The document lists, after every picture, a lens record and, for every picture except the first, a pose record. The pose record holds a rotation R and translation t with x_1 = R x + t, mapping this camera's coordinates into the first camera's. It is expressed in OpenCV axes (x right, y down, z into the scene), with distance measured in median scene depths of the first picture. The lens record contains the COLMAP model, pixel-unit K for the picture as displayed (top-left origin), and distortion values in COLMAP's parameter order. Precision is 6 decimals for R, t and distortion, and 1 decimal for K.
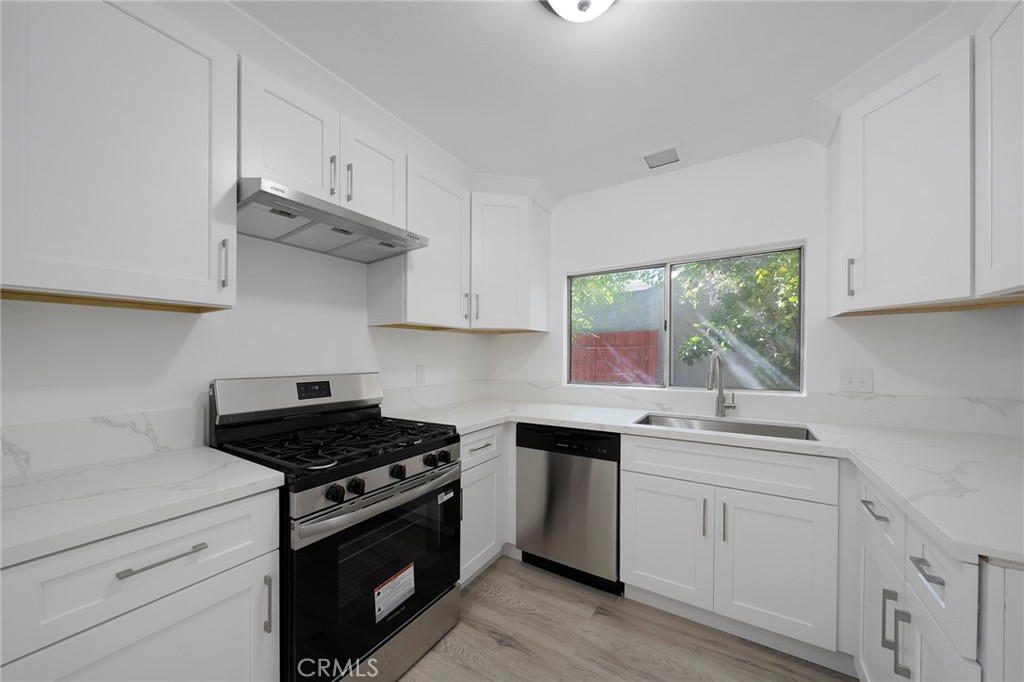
lens RADIAL K [[359.2, 0, 510.7], [0, 359.2, 361.7], [0, 0, 1]] dist [-0.002531, -0.000044]
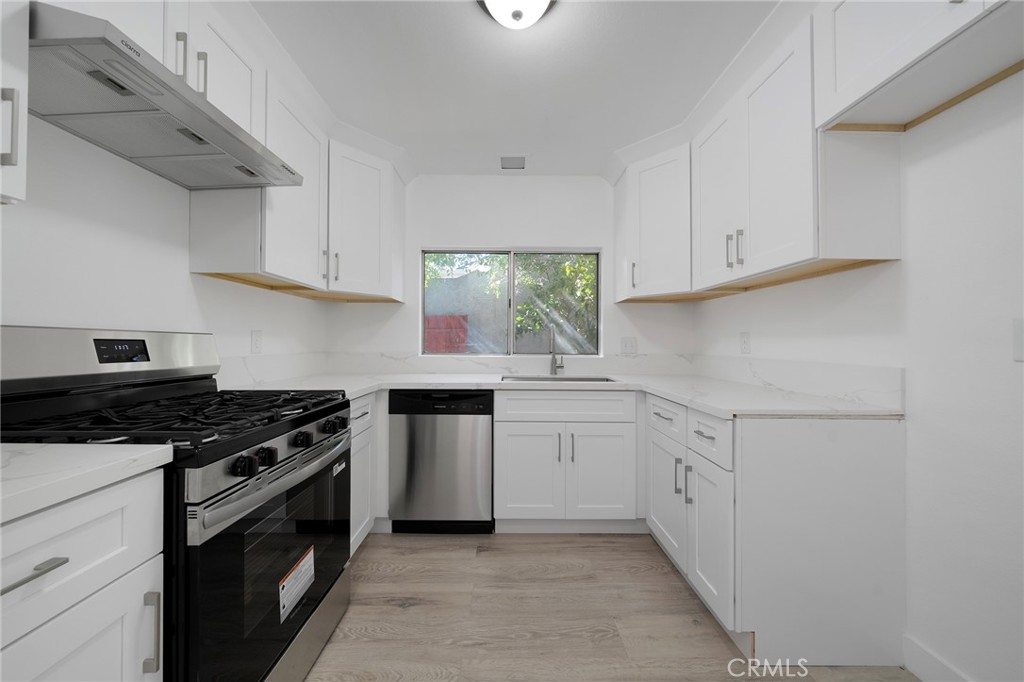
lens RADIAL K [[353.3, 0, 509.4], [0, 353.3, 346.2], [0, 0, 1]] dist [-0.002062, -0.000026]
pose [[0.839466, 0.005704, 0.543383, -0.282191], [0.000251, 0.999941, -0.010884, 0.075464], [-0.543413, 0.009273, 0.839414, 0.022562]]
